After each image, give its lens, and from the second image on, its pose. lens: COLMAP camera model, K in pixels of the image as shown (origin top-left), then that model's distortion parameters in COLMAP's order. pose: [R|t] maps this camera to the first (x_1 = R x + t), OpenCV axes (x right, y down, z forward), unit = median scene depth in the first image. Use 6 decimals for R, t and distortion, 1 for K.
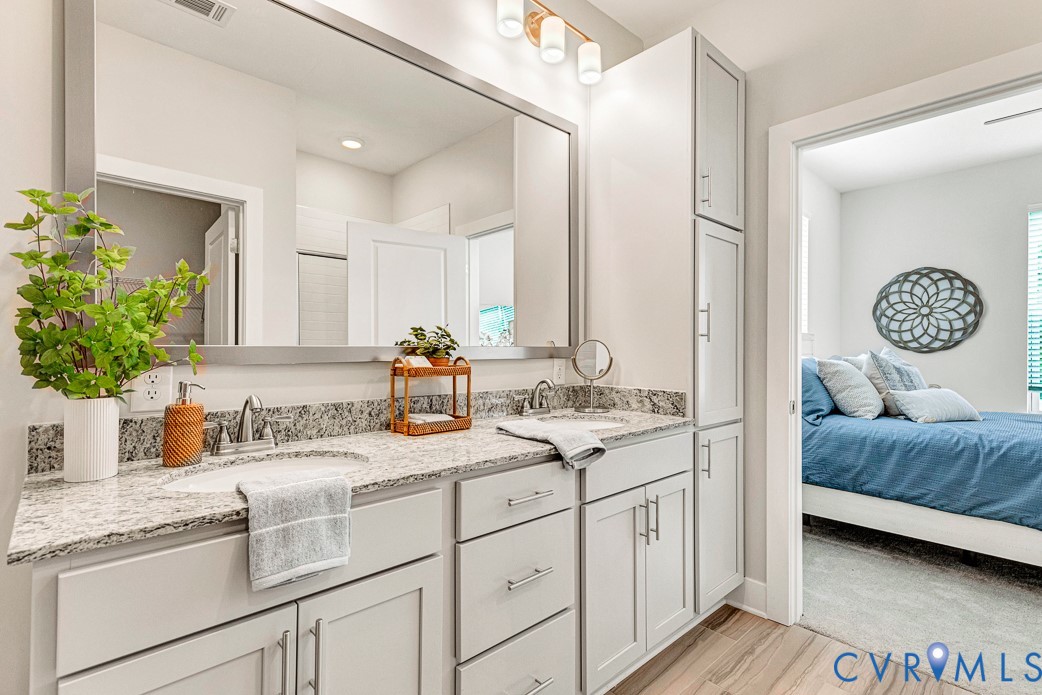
lens RADIAL K [[495.0, 0, 518.6], [0, 495.0, 347.4], [0, 0, 1]] dist [0.006664, -0.000329]
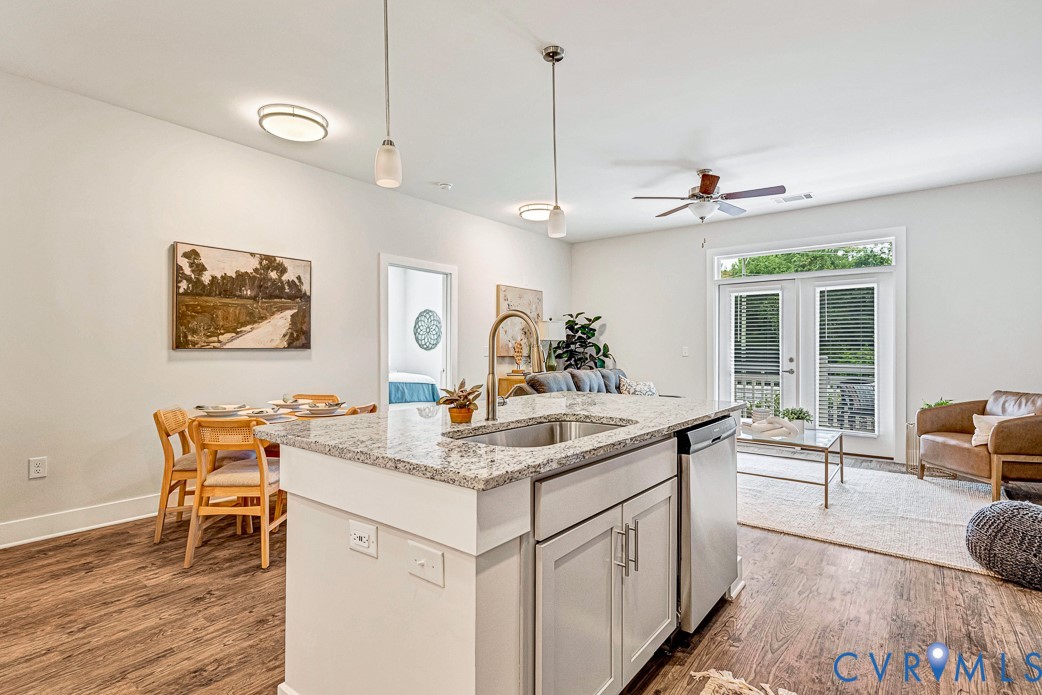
lens RADIAL K [[502.0, 0, 516.7], [0, 502.0, 344.5], [0, 0, 1]] dist [0.010082, -0.000686]
pose [[0.989136, -0.001077, 0.146999, 1.573053], [0.002156, 0.999972, -0.007184, 0.005085], [-0.146987, 0.007423, 0.989111, -2.023049]]
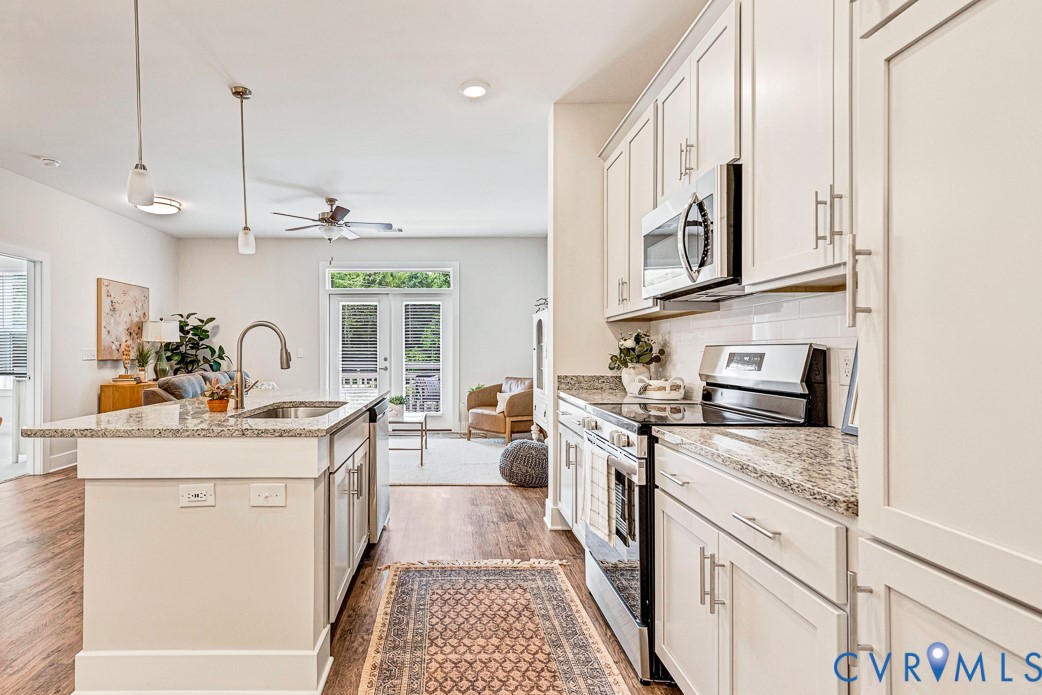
lens RADIAL K [[527.4, 0, 440.5], [0, 527.4, 349.0], [0, 0, 1]] dist [0.002710, 0.000455]
pose [[0.692243, -0.003636, 0.721655, 1.225156], [0.004349, 0.999990, 0.000866, 0.002534], [-0.721651, 0.002539, 0.692252, -2.208903]]
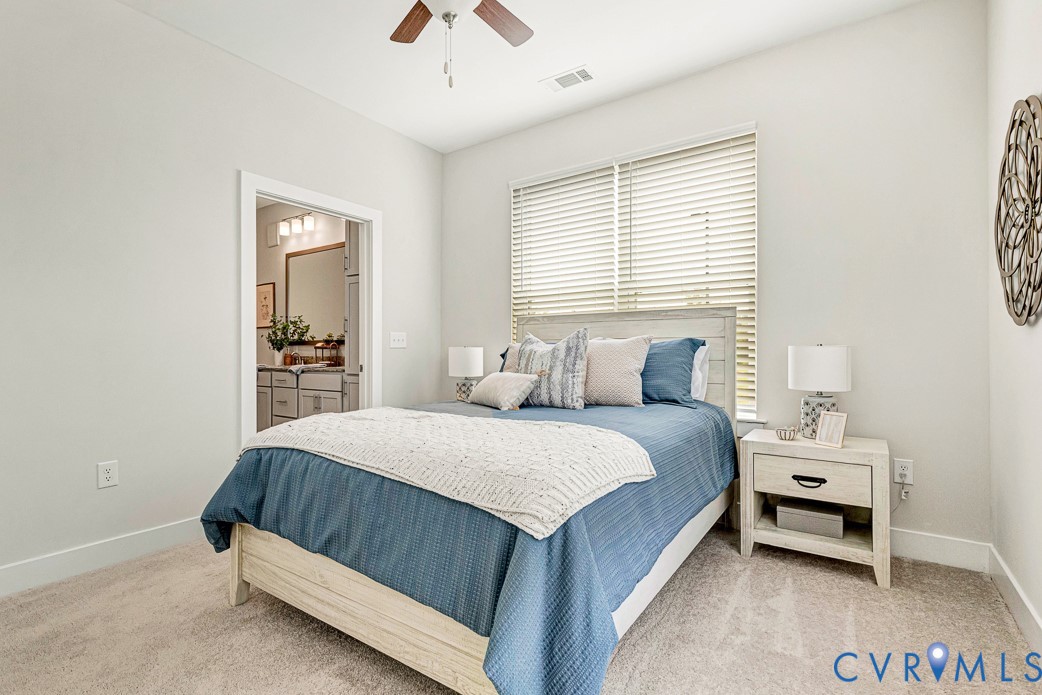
lens RADIAL K [[484.6, 0, 477.3], [0, 484.6, 344.6], [0, 0, 1]] dist [0.070099, -0.000030]
pose [[0.152160, -0.018423, -0.988184, 1.983824], [0.003381, 0.999830, -0.018120, 0.058280], [0.988350, -0.000584, 0.152197, 0.970182]]
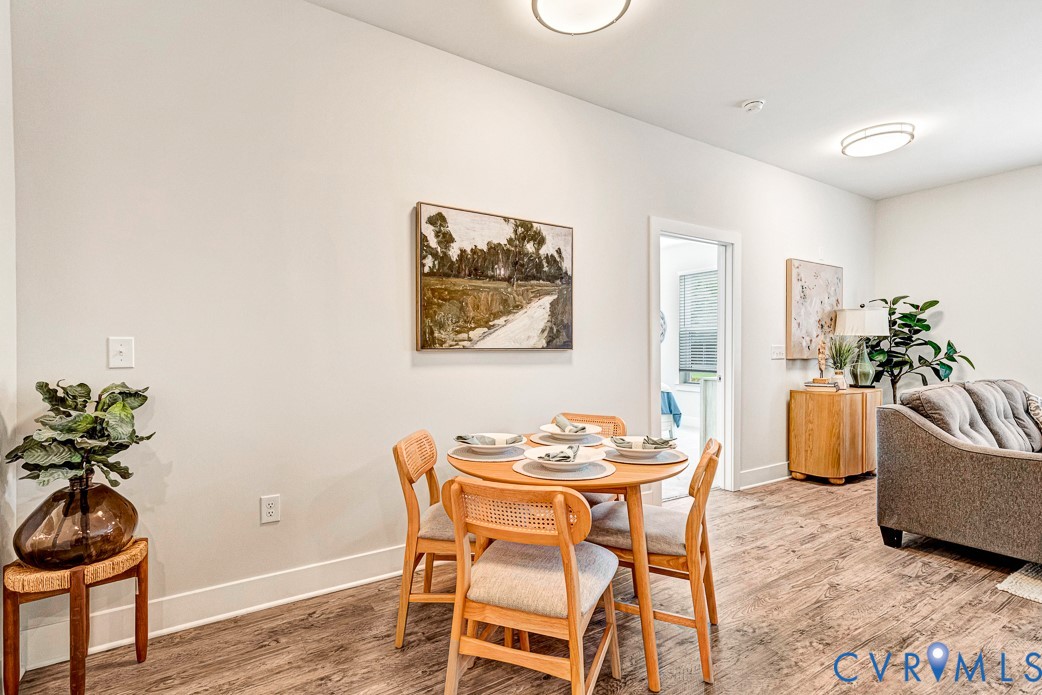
lens RADIAL K [[492.2, 0, 520.4], [0, 492.2, 353.1], [0, 0, 1]] dist [0.011014, -0.000155]
pose [[0.984520, -0.003280, -0.175242, 1.224784], [0.004802, 0.999954, 0.008262, 0.004996], [0.175207, -0.008975, 0.984491, -1.460691]]
